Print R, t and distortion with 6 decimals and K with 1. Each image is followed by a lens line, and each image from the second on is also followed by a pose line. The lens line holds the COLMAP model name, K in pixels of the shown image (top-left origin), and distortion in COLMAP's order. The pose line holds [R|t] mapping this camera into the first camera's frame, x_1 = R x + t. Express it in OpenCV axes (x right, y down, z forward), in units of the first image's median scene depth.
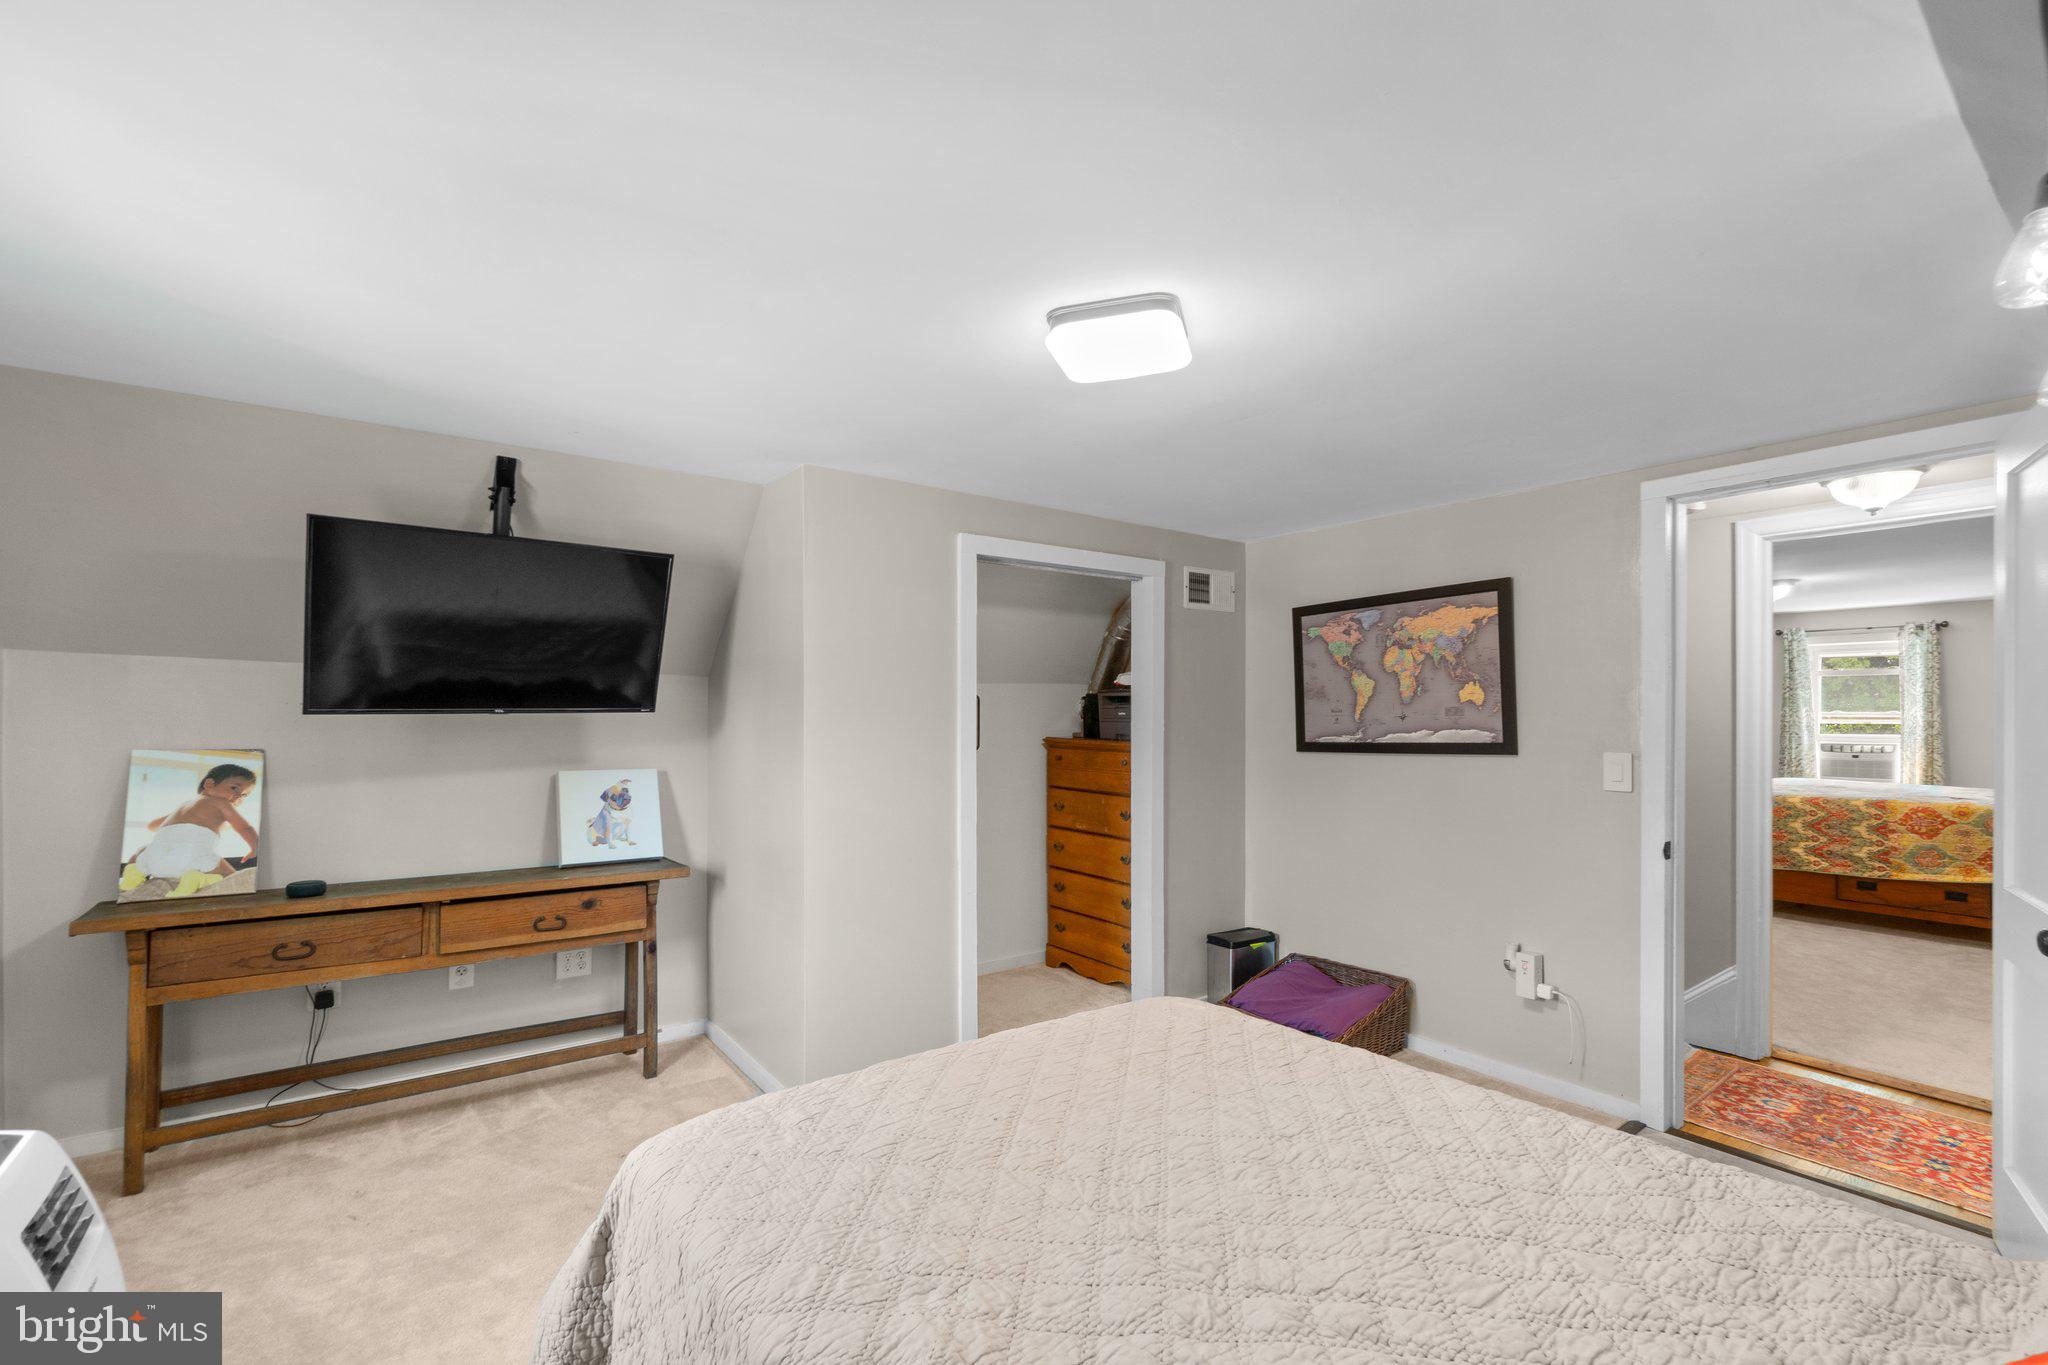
lens RADIAL K [[886.5, 0, 1031.6], [0, 886.5, 710.8], [0, 0, 1]] dist [-0.006577, 0.001900]
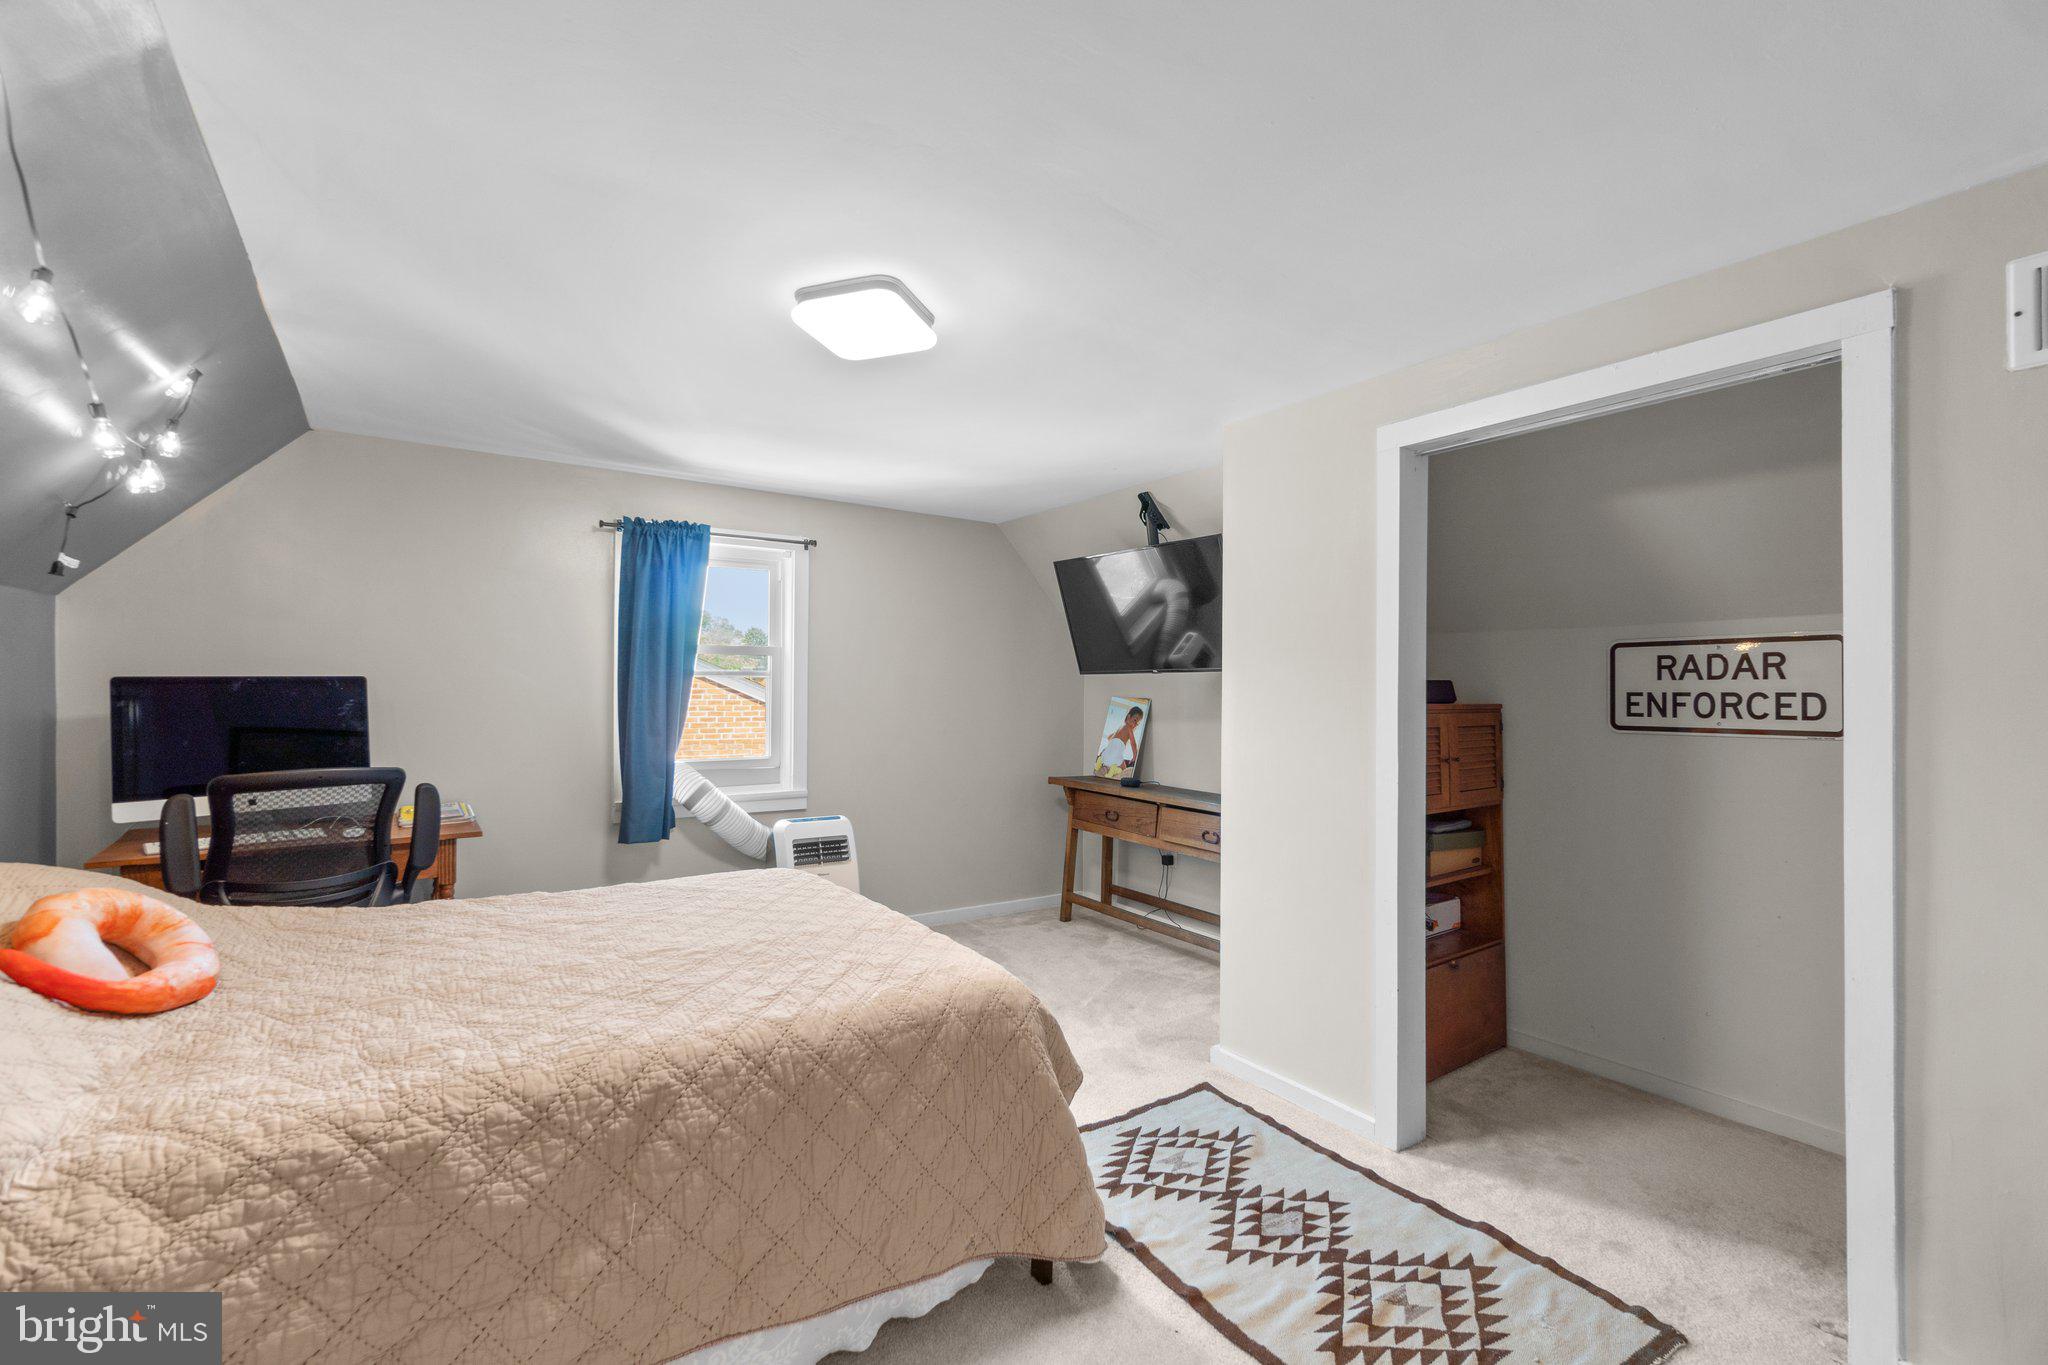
lens RADIAL K [[886.5, 0, 1029.4], [0, 886.5, 681.9], [0, 0, 1]] dist [-0.006577, 0.001900]
pose [[-0.040344, -0.018161, -0.999021, 0.592903], [-0.014940, 0.999734, -0.017570, 0.032713], [0.999074, 0.014216, -0.040605, 0.618301]]
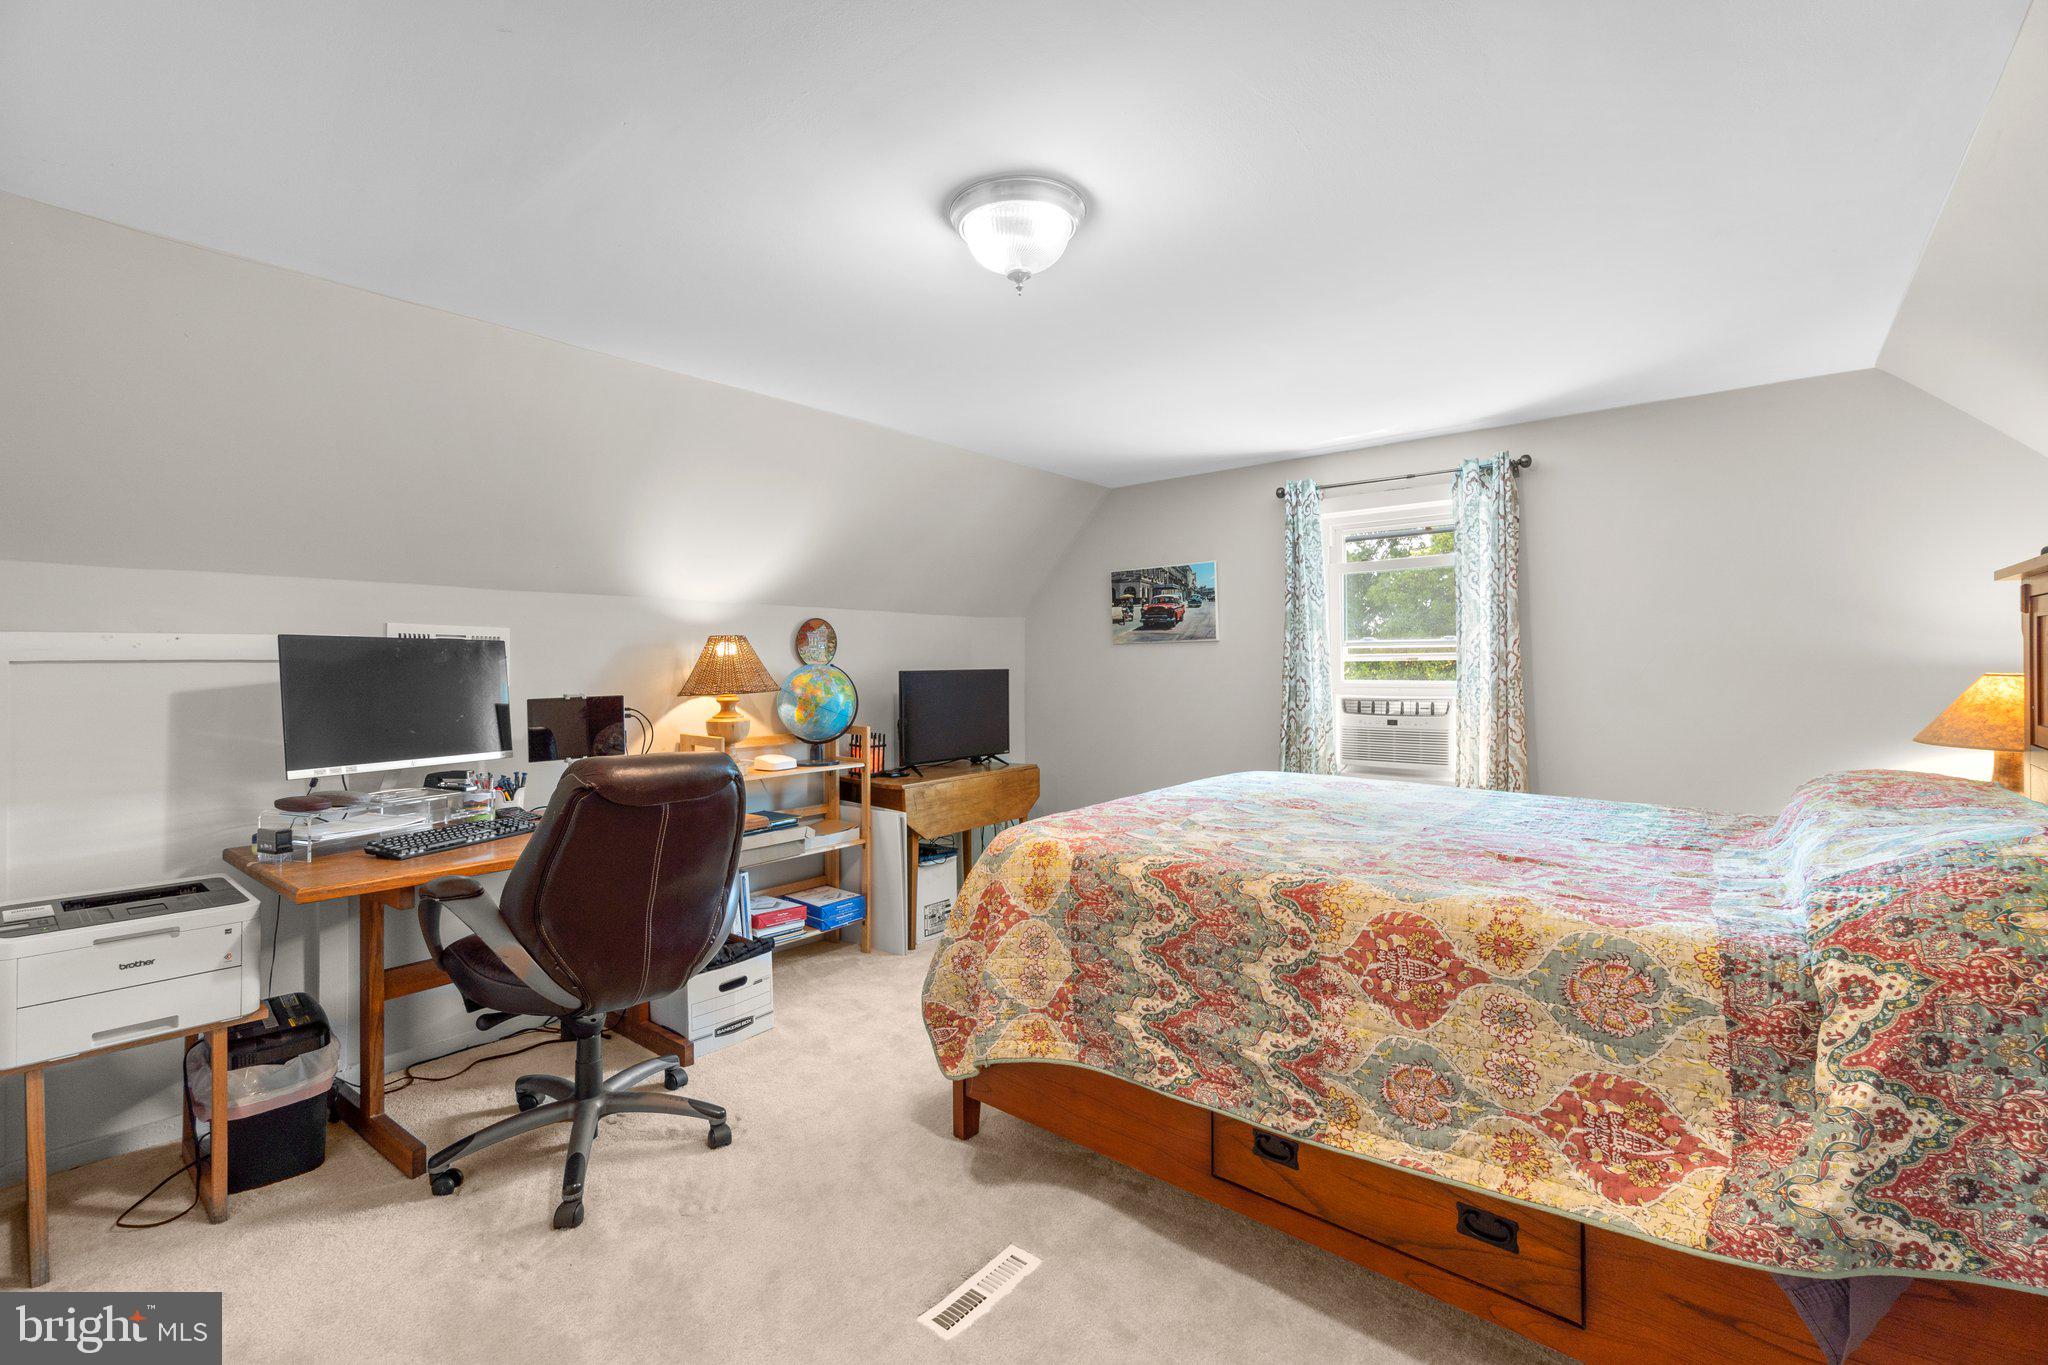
lens RADIAL K [[886.5, 0, 1028.2], [0, 886.5, 663.3], [0, 0, 1]] dist [-0.006577, 0.001900]
pose [[0.970796, -0.005801, 0.239835, 1.198042], [0.006158, 0.999981, -0.000740, 0.031092], [-0.239826, 0.002195, 0.970813, 1.083705]]
